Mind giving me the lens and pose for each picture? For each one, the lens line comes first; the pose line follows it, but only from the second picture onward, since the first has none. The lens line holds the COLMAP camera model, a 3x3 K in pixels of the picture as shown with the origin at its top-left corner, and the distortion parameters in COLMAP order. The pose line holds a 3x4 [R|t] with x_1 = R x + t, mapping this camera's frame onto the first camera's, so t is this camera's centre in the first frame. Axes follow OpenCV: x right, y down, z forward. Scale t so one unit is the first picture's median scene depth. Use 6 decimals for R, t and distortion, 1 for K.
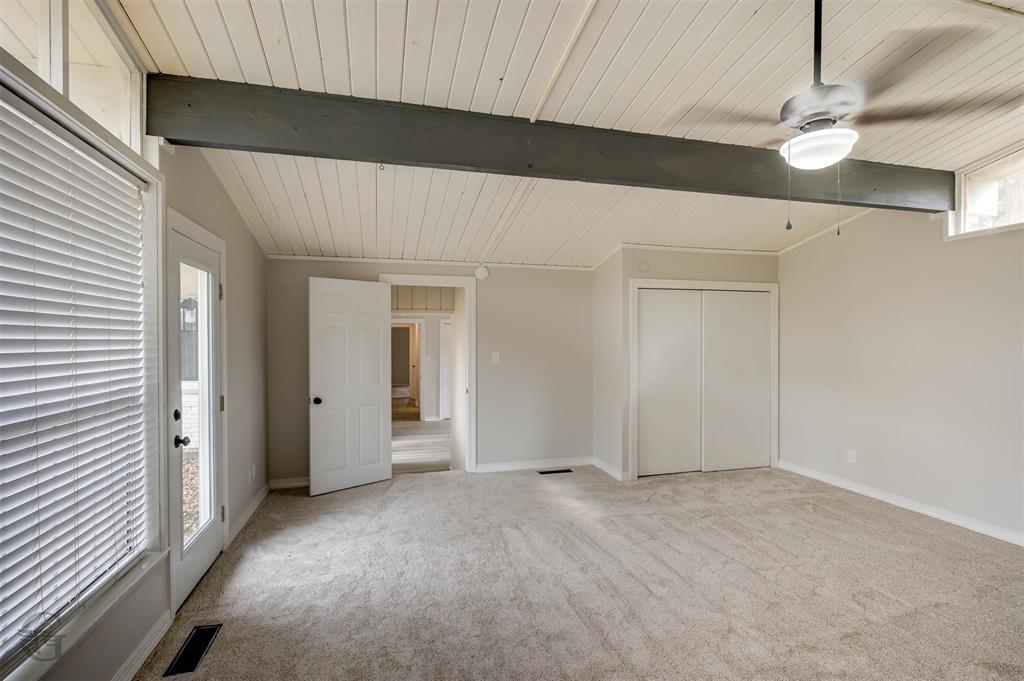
lens RADIAL K [[491.0, 0, 513.2], [0, 491.0, 340.5], [0, 0, 1]] dist [0.002381, 0.000120]
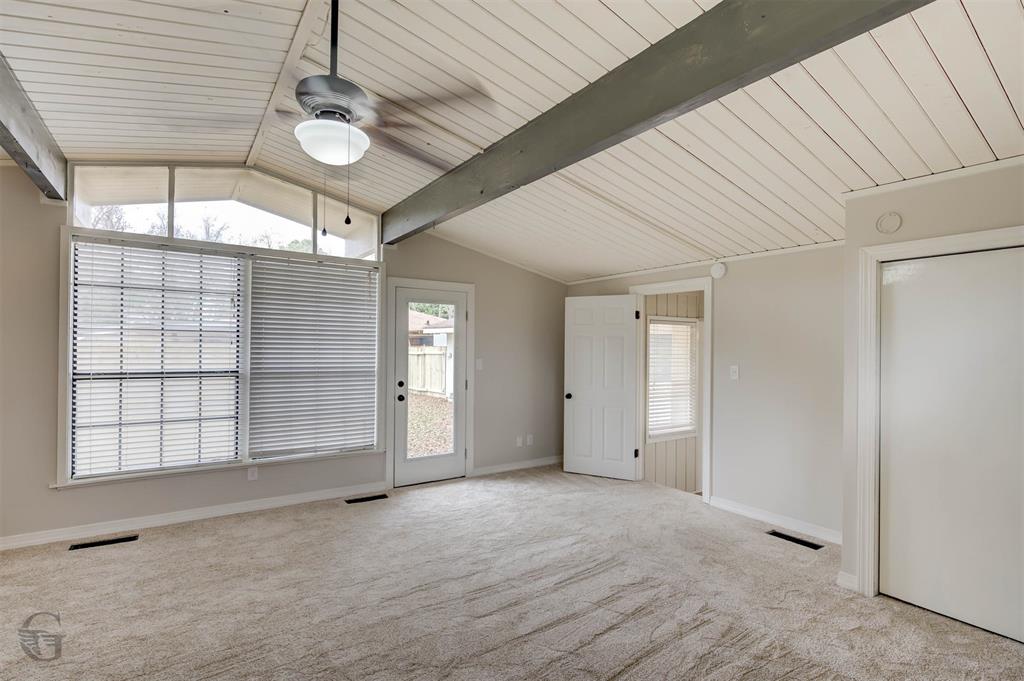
lens RADIAL K [[491.0, 0, 510.1], [0, 491.0, 344.7], [0, 0, 1]] dist [0.002381, 0.000120]
pose [[0.323051, 0.002597, -0.946378, 0.733515], [-0.018742, 0.999818, -0.003654, -0.000579], [0.946196, 0.018918, 0.323041, 0.457142]]
